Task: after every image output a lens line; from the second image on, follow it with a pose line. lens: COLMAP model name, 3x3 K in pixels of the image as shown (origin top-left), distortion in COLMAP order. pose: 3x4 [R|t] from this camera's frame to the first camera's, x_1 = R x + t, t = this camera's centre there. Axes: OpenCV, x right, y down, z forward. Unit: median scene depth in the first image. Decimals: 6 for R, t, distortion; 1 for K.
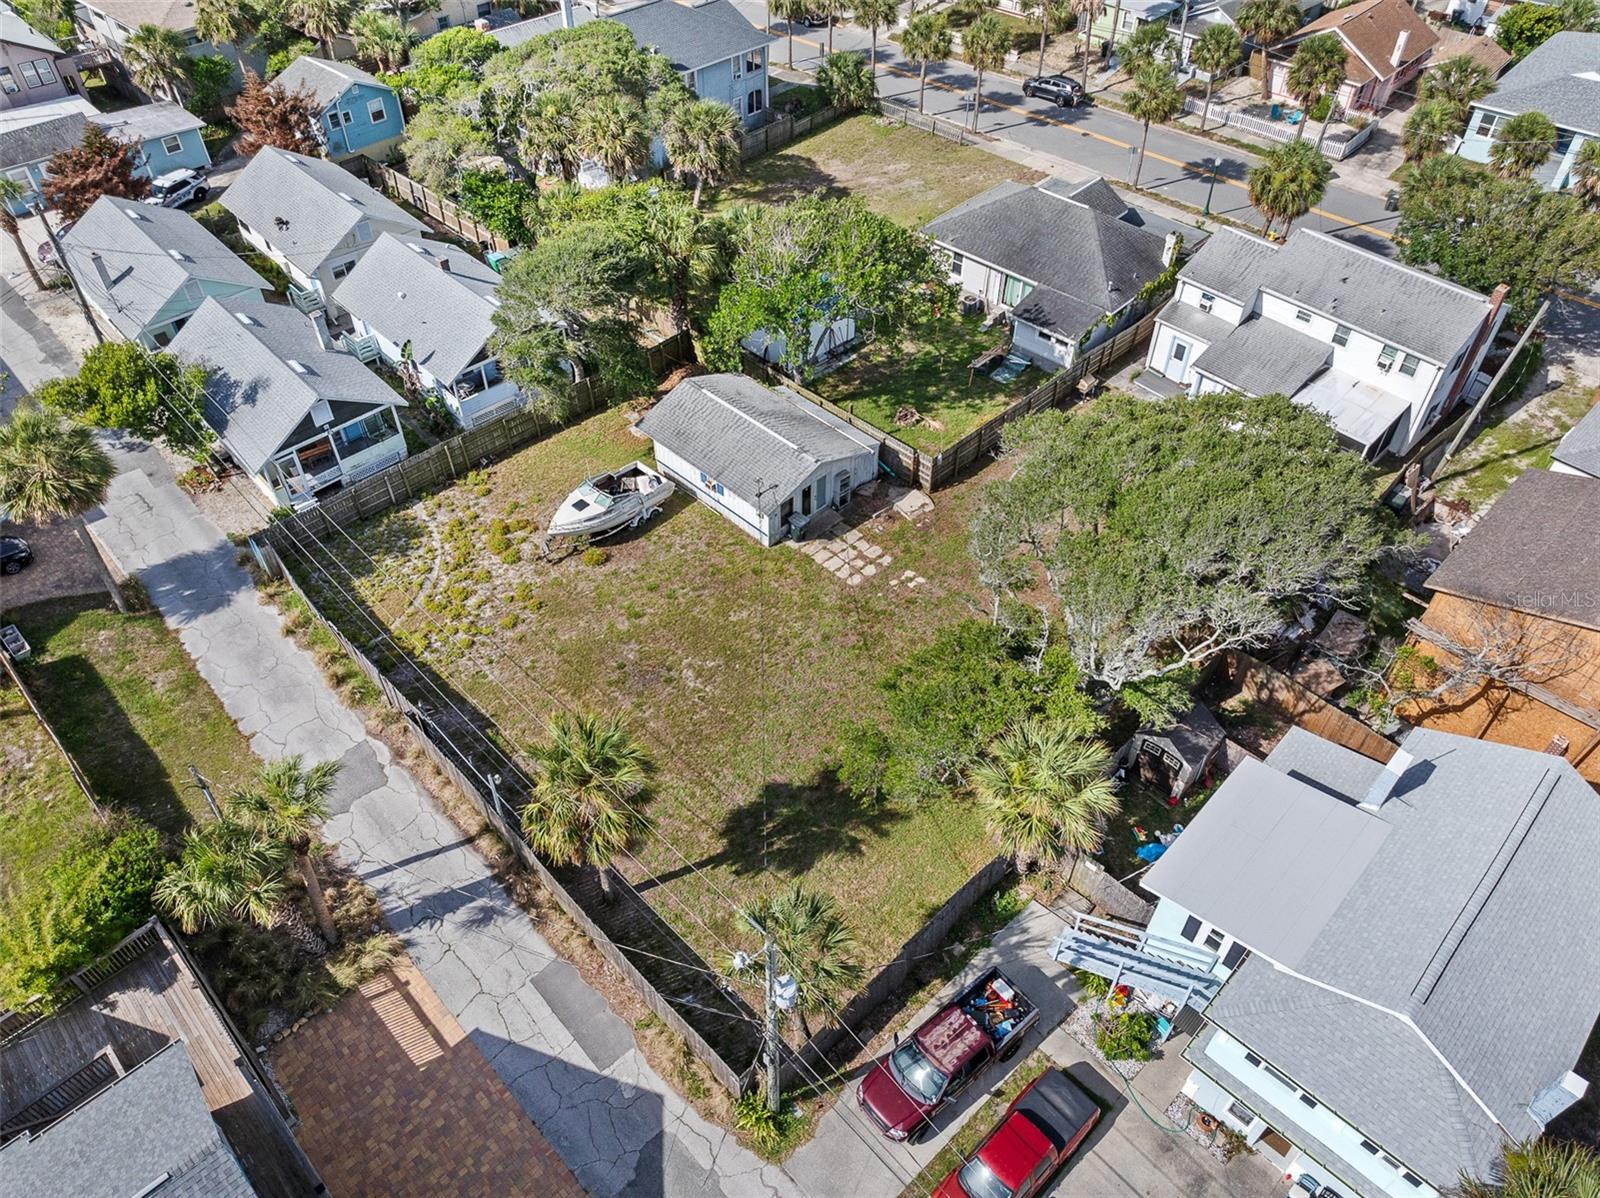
lens RADIAL K [[1121.6, 0, 800.0], [0, 1121.6, 599.0], [0, 0, 1]] dist [-0.042207, 0.009477]
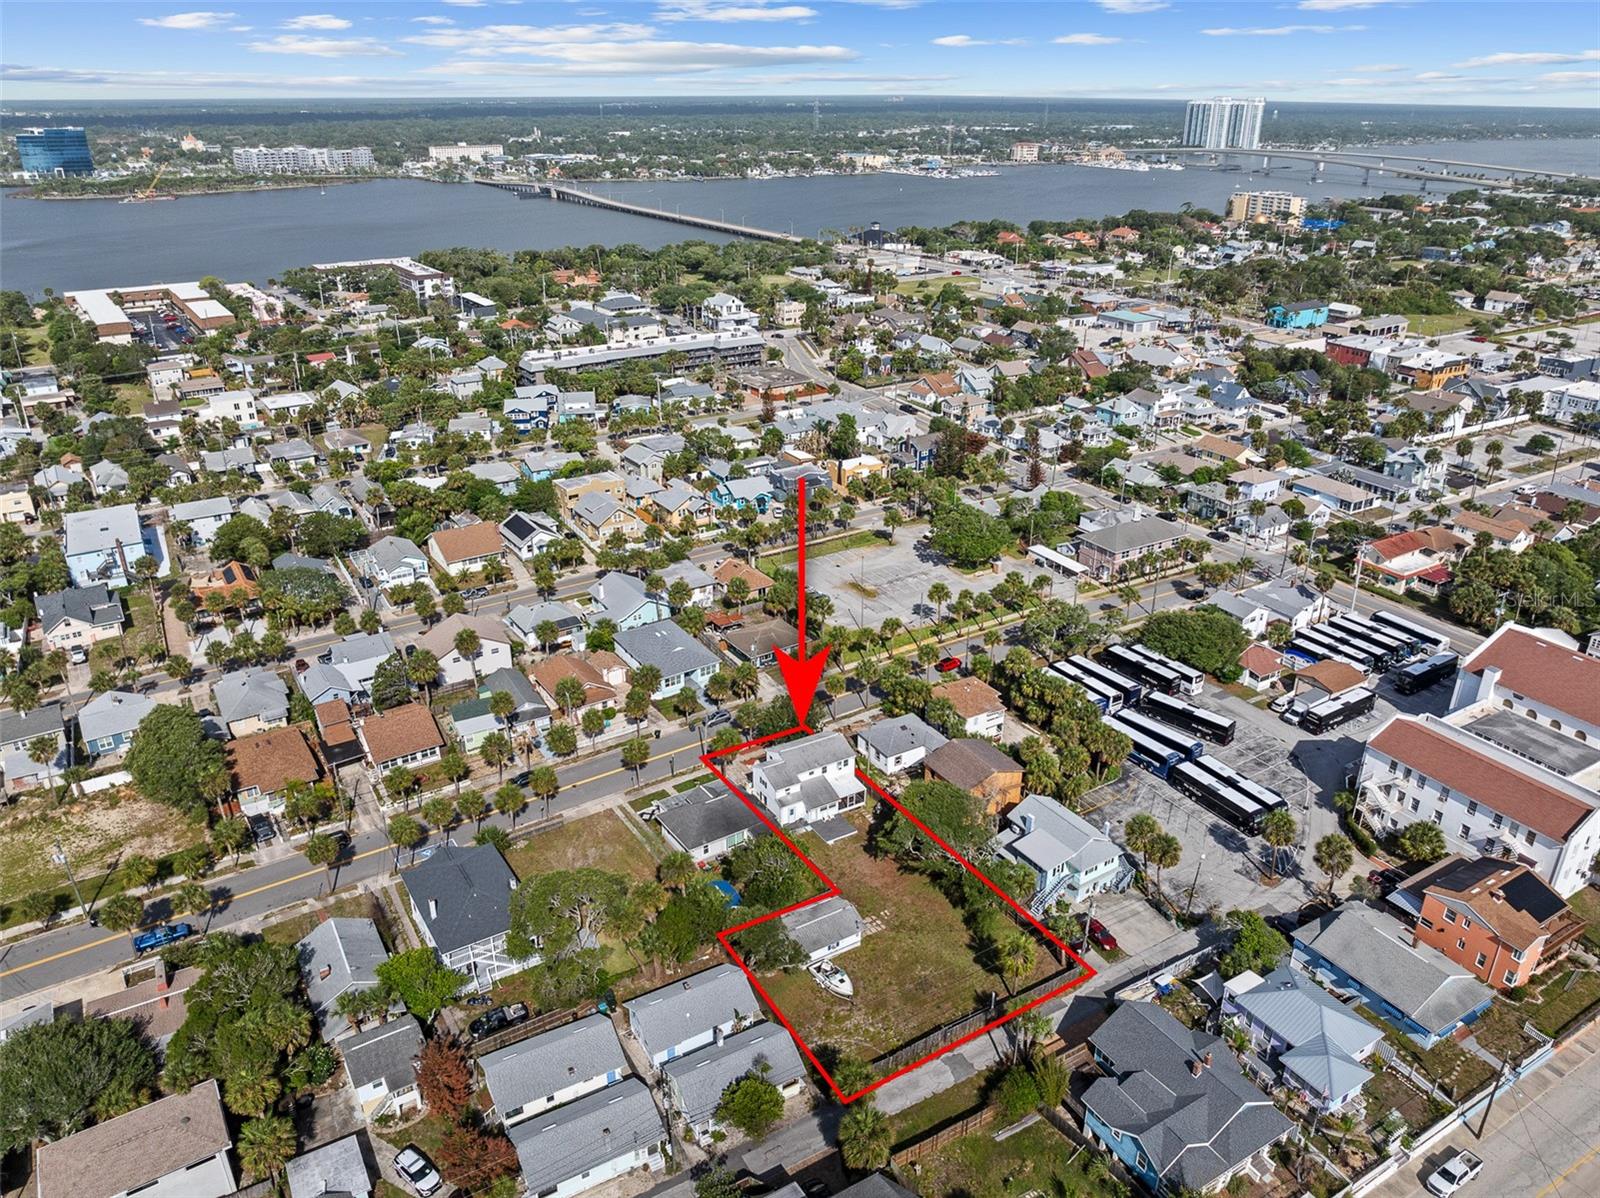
lens RADIAL K [[1121.6, 0, 800.0], [0, 1121.6, 599.0], [0, 0, 1]] dist [-0.042207, 0.009477]
pose [[0.228562, -0.400519, 0.887324, -2.068730], [0.685645, 0.713278, 0.145346, -1.108193], [-0.691123, 0.575169, 0.437642, -0.493811]]
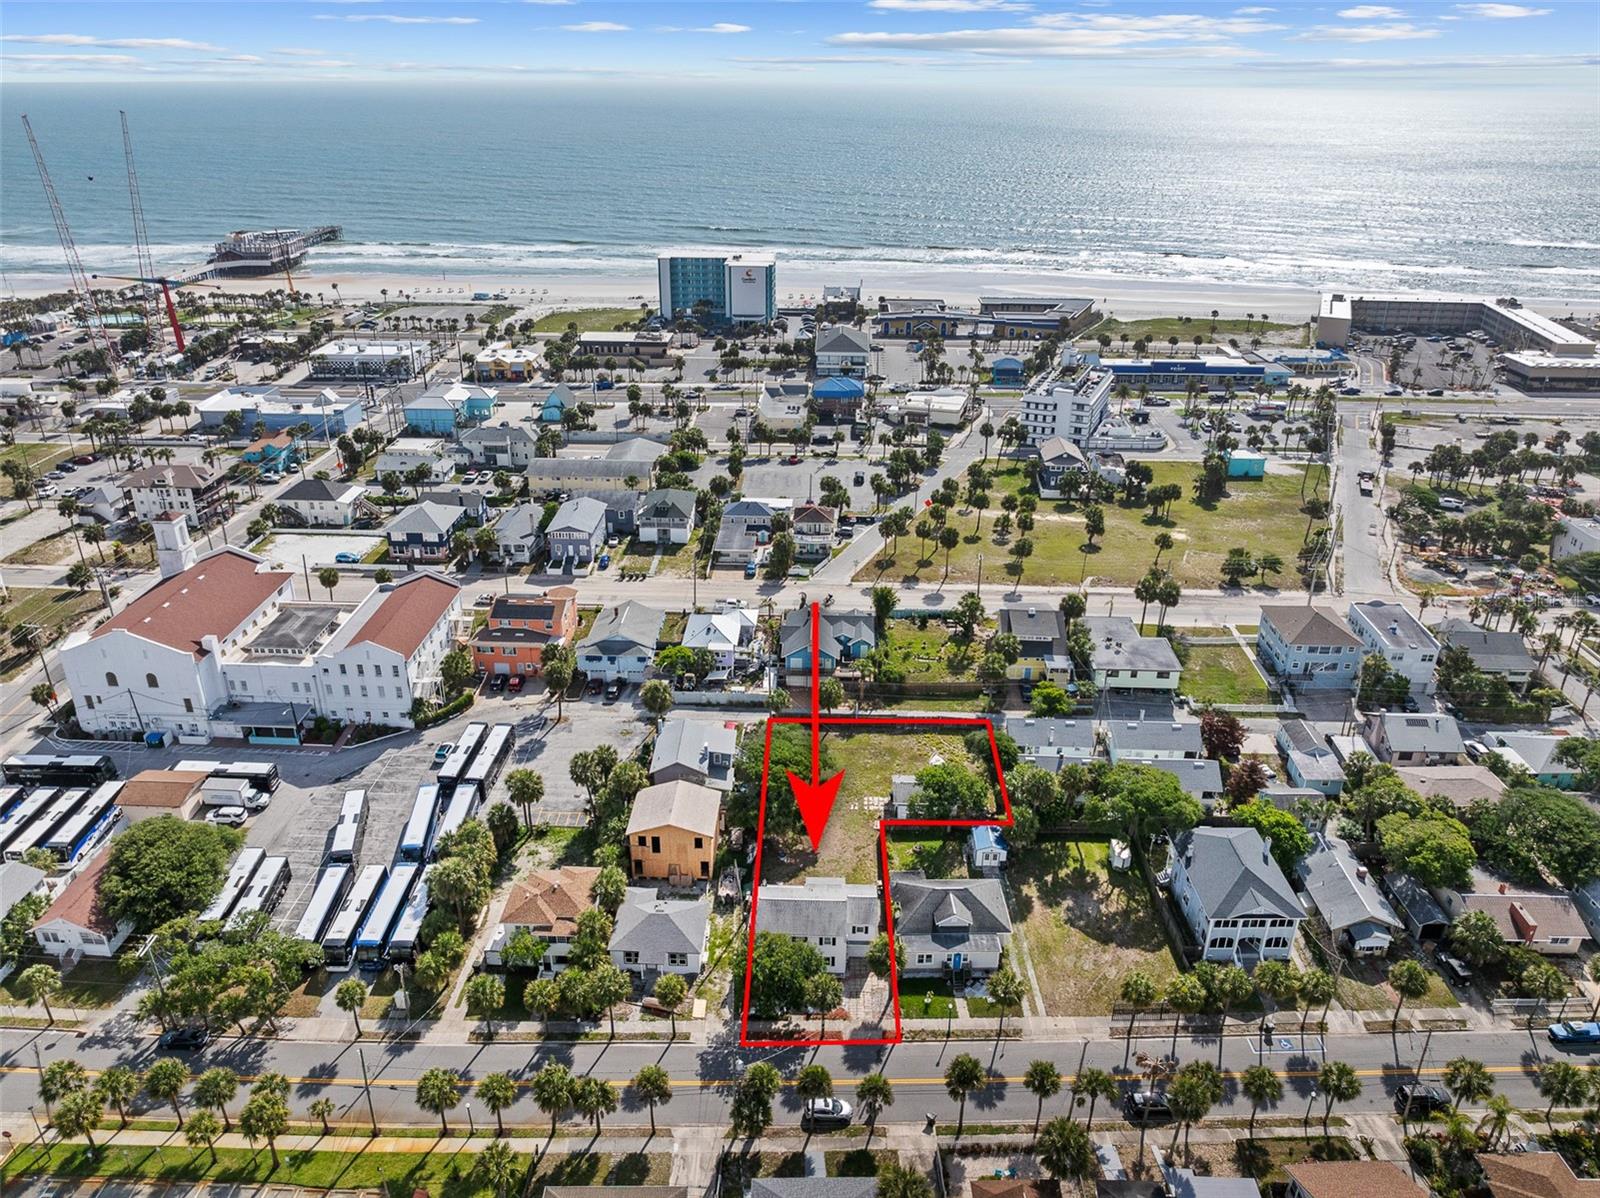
lens RADIAL K [[1121.6, 0, 800.0], [0, 1121.6, 599.0], [0, 0, 1]] dist [-0.042207, 0.009477]
pose [[-0.718955, 0.288874, -0.632183, 2.002047], [-0.496966, 0.422235, 0.758117, -2.540787], [0.485930, 0.859226, -0.160007, 0.930576]]
